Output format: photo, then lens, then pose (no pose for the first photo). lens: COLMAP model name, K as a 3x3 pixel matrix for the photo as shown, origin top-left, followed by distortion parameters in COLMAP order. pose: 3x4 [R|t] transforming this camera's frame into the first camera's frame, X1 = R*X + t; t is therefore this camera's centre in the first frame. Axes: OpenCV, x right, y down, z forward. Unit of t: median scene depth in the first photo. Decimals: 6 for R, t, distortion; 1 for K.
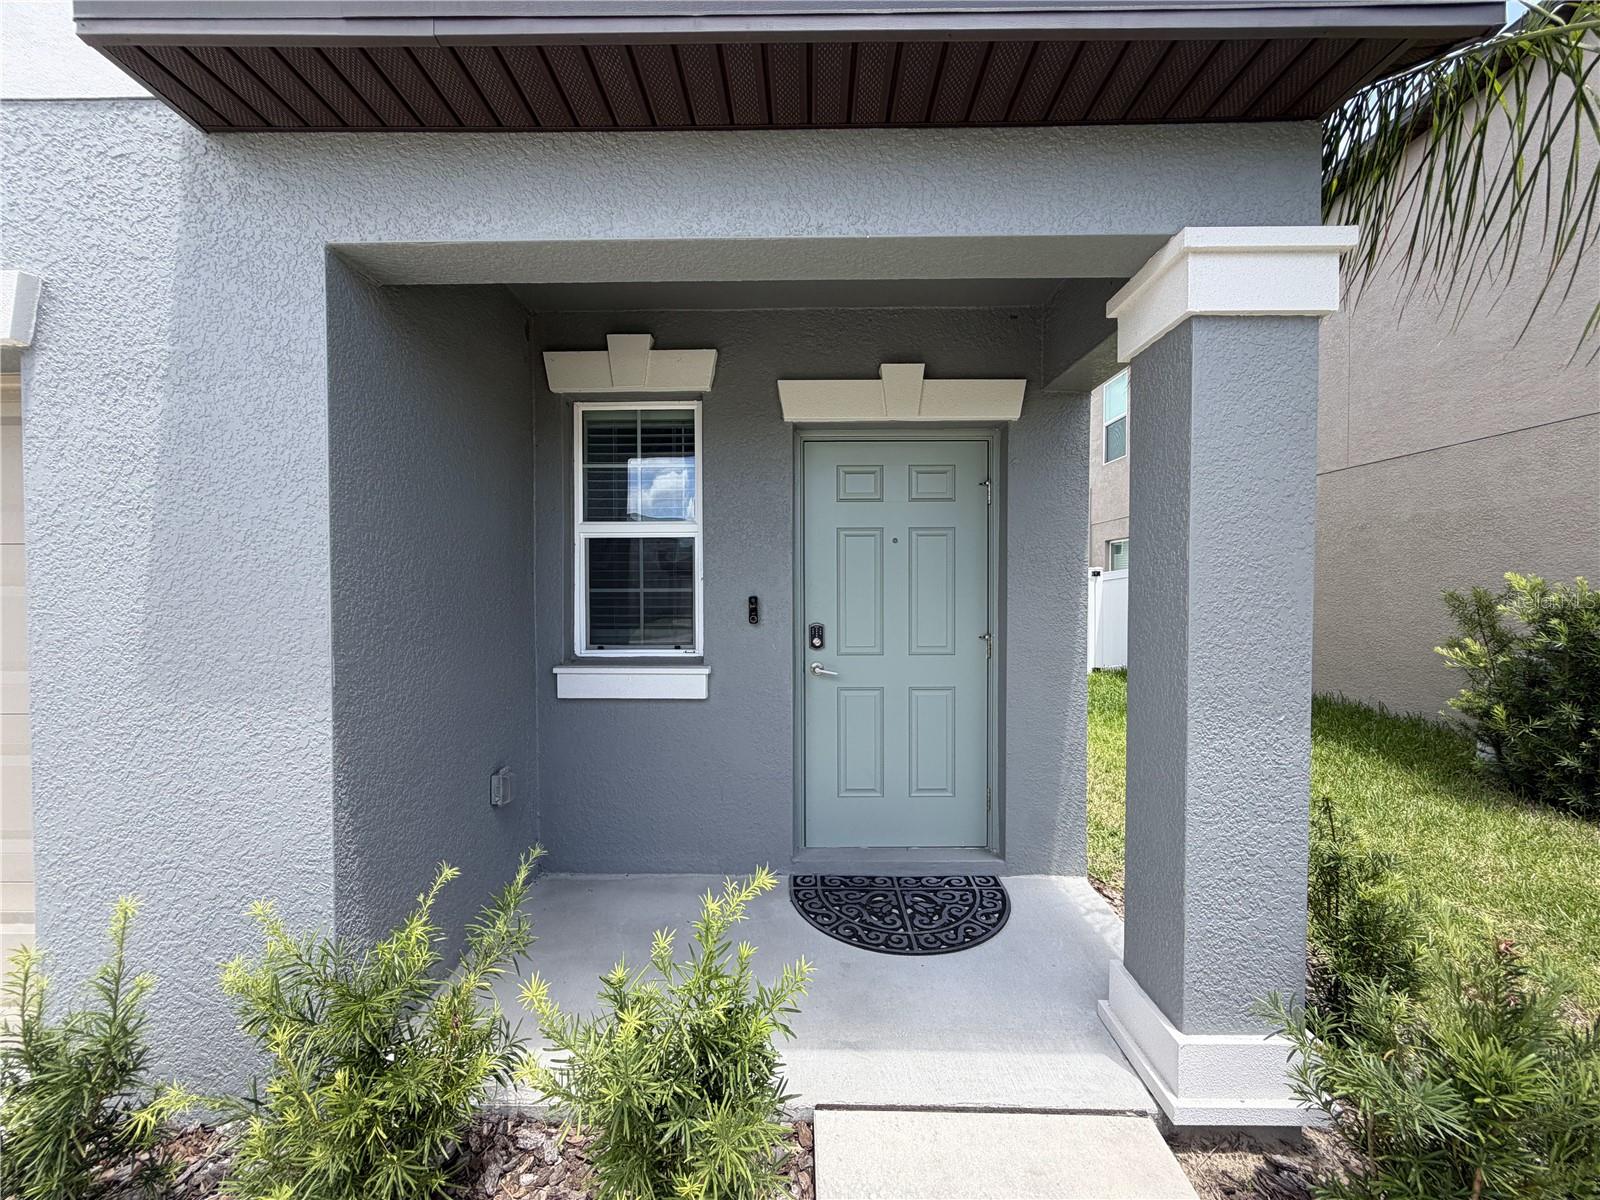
lens RADIAL K [[636.0, 0, 797.0], [0, 636.0, 599.1], [0, 0, 1]] dist [0.000116, 0.000358]
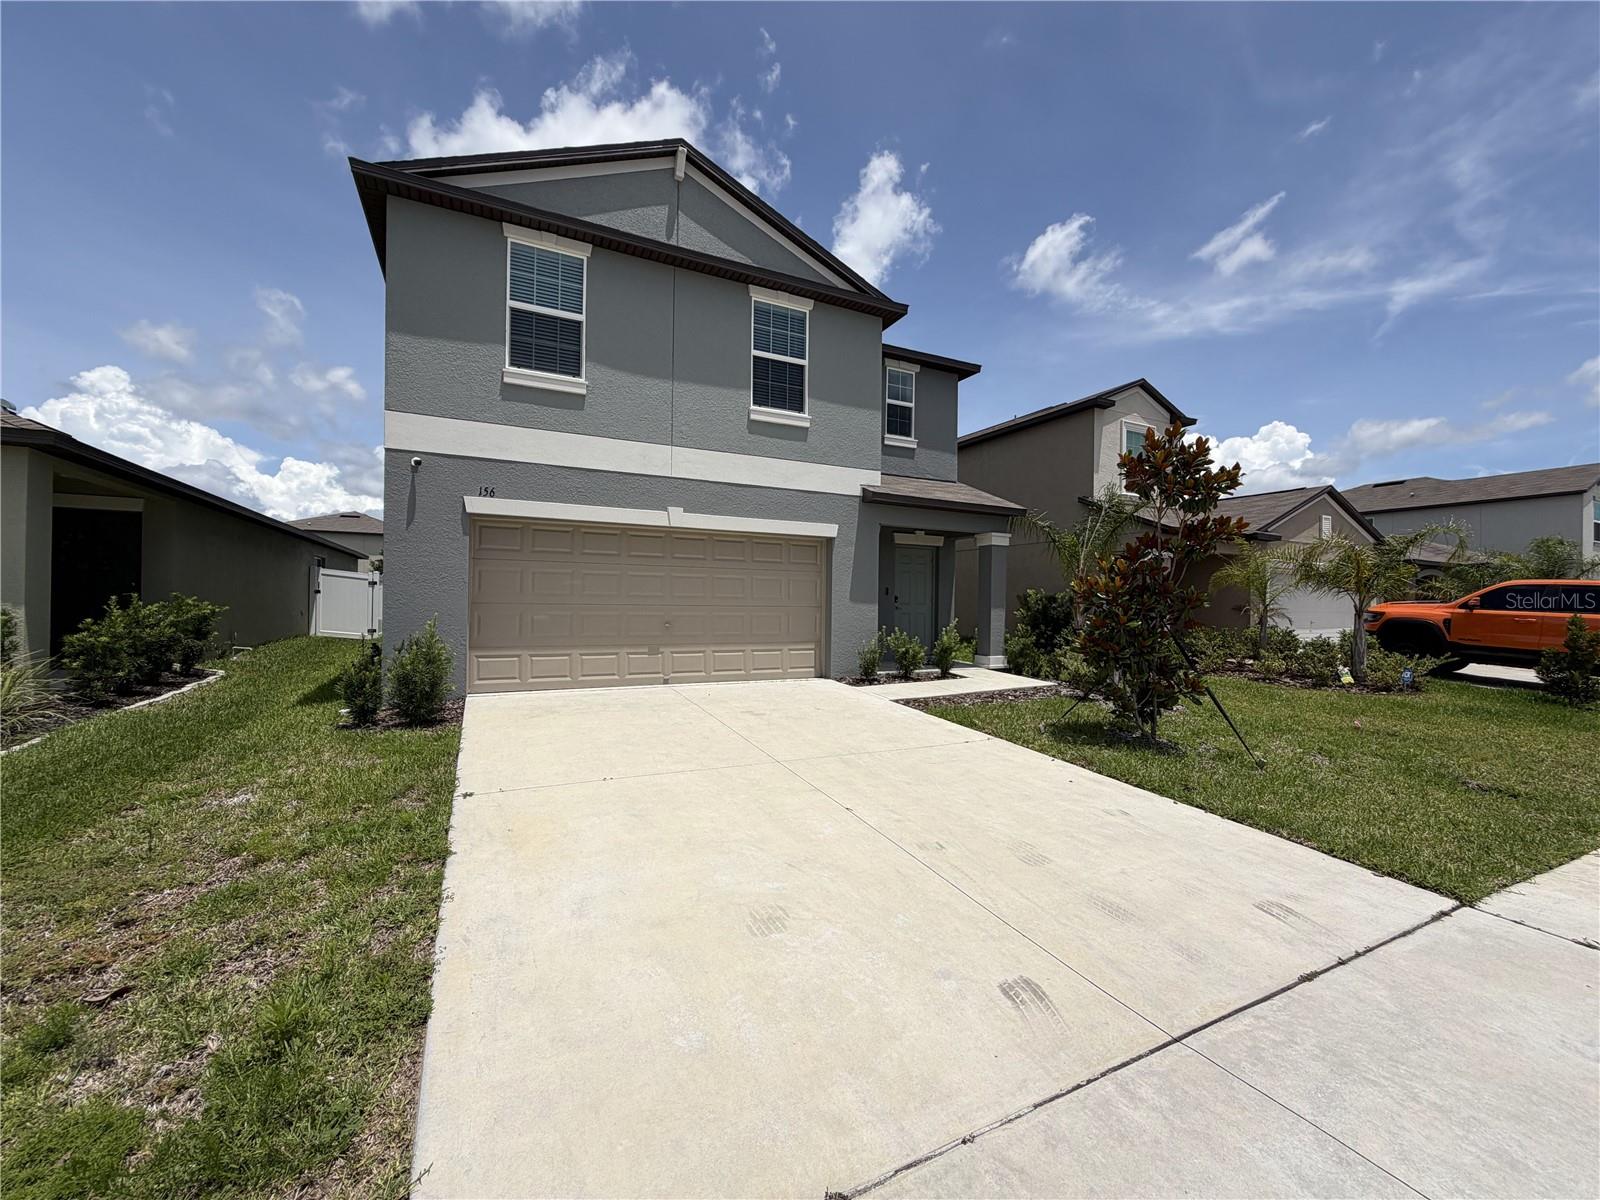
lens RADIAL K [[636.0, 0, 797.0], [0, 636.0, 599.1], [0, 0, 1]] dist [0.000116, 0.000358]
pose [[0.889530, 0.015863, 0.456601, -2.288011], [-0.005653, 0.999703, -0.023719, 0.156942], [-0.456841, 0.018518, 0.889356, -2.152499]]
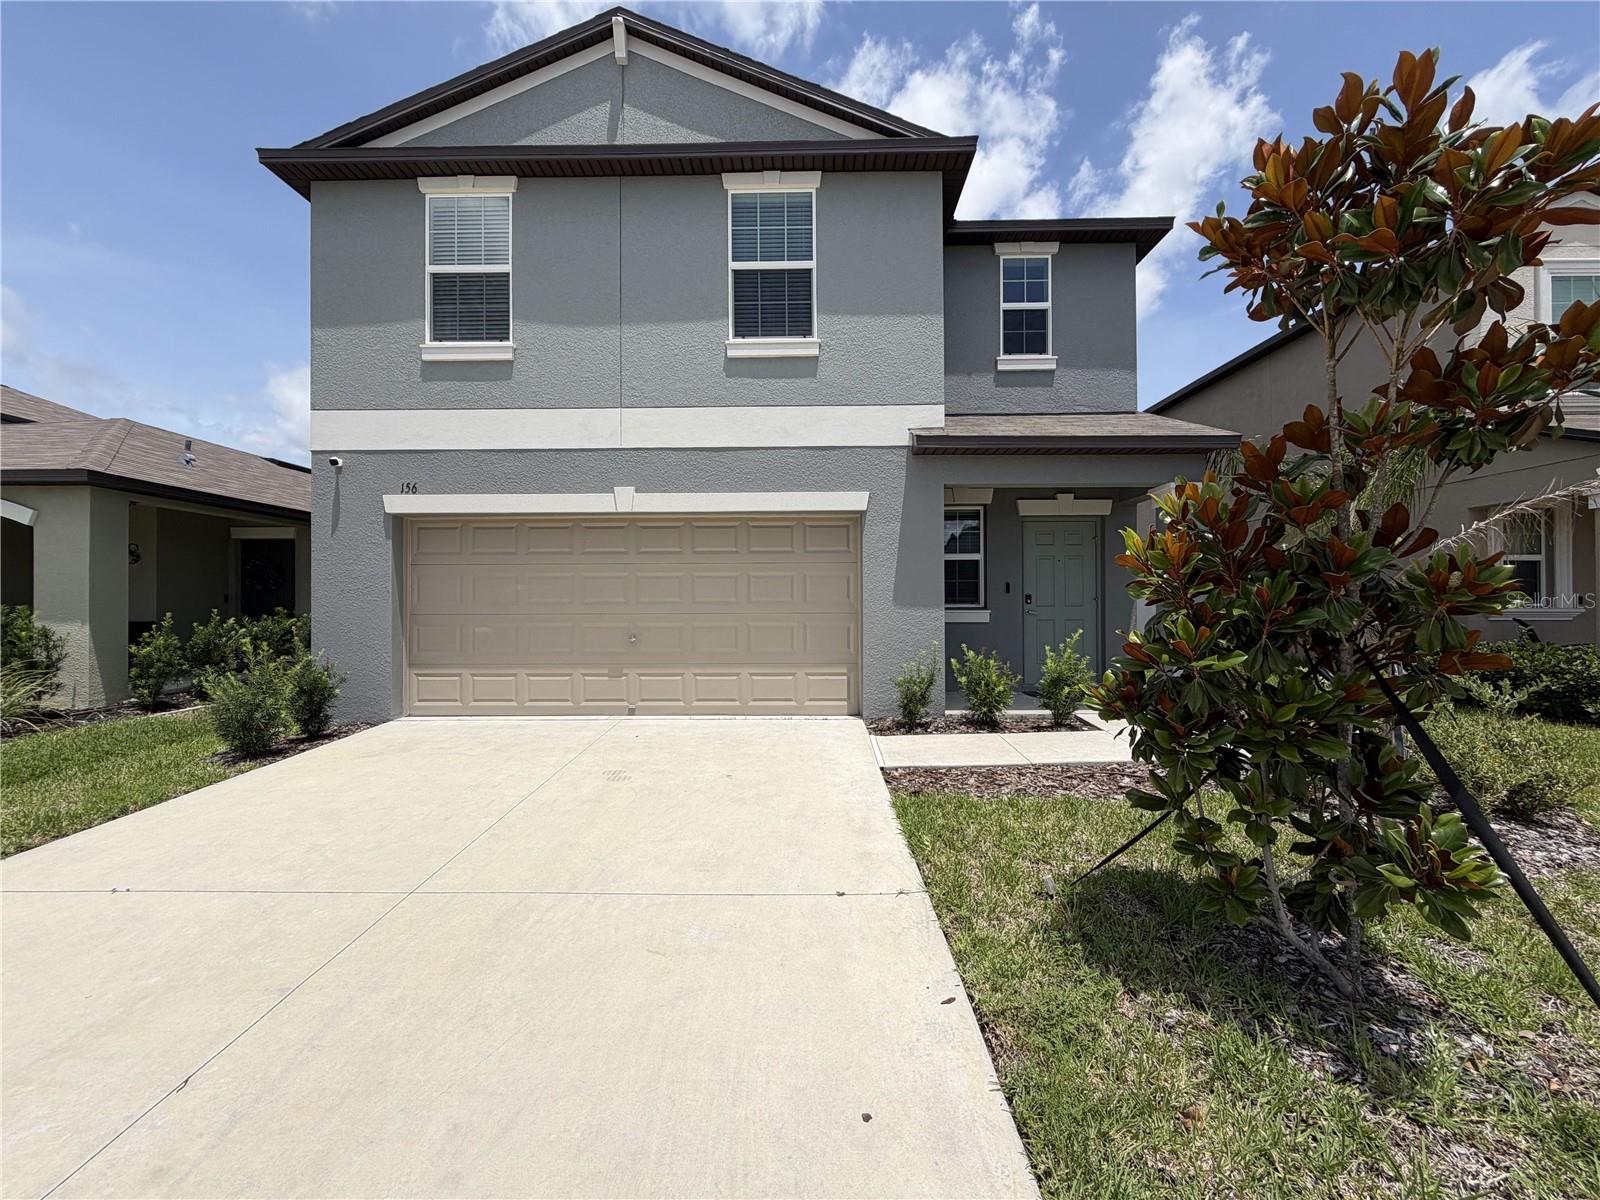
lens RADIAL K [[636.0, 0, 797.0], [0, 636.0, 599.1], [0, 0, 1]] dist [0.000116, 0.000358]
pose [[0.999994, -0.003188, 0.001448, -0.919934], [0.003230, 0.999550, -0.029827, 0.136110], [-0.001352, 0.029831, 0.999554, -1.571108]]
